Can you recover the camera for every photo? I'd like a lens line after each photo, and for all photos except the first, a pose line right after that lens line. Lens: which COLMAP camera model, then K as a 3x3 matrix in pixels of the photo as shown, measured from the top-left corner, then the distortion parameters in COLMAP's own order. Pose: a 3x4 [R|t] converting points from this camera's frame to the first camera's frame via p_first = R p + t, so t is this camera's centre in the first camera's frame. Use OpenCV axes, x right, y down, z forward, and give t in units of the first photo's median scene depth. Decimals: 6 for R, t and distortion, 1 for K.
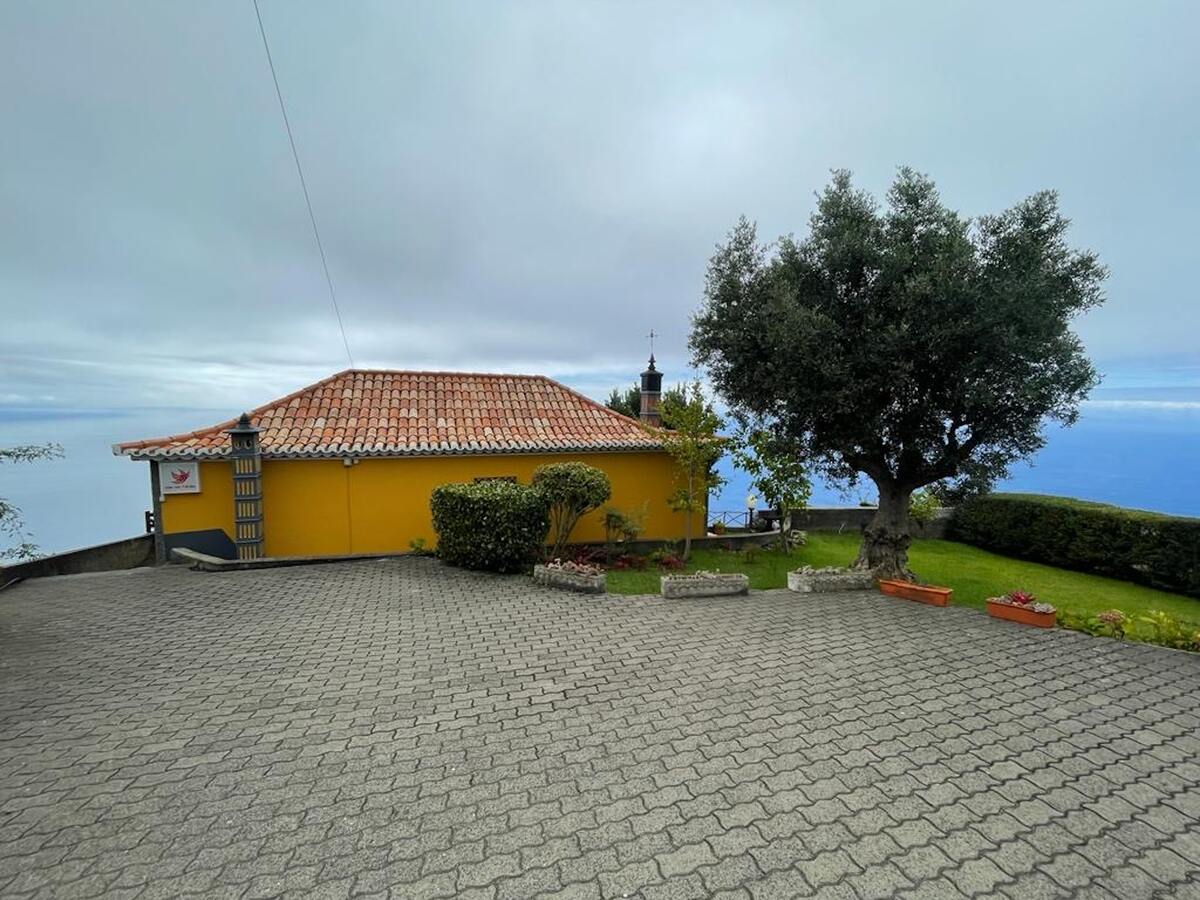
lens RADIAL K [[476.6, 0, 585.1], [0, 476.6, 447.7], [0, 0, 1]] dist [-0.000725, -0.000123]
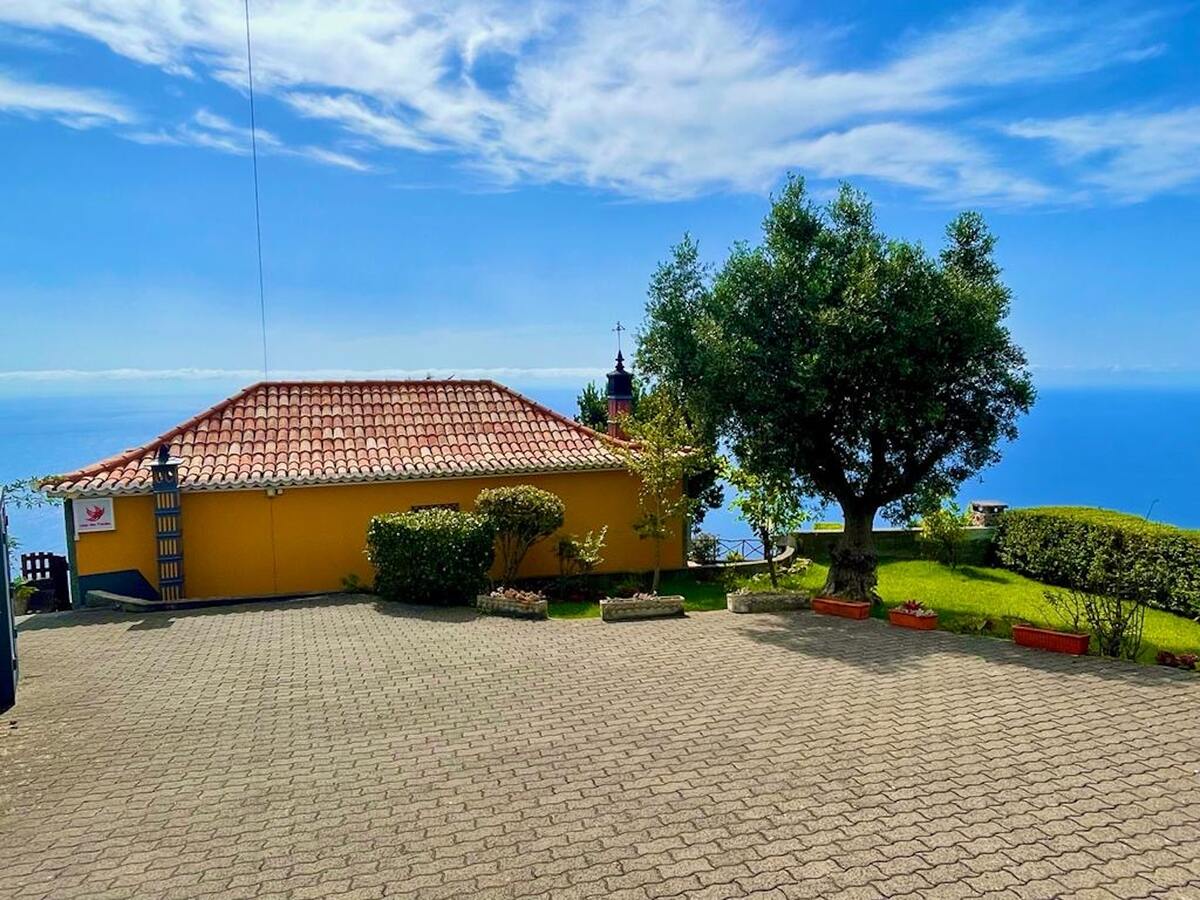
lens RADIAL K [[813.6, 0, 600.0], [0, 813.6, 450.0], [0, 0, 1]] dist [0.014226, -0.001626]
pose [[0.999593, -0.023184, 0.016647, 0.097574], [0.022992, 0.999668, 0.011636, -0.051478], [-0.016911, -0.011249, 0.999794, -0.527988]]
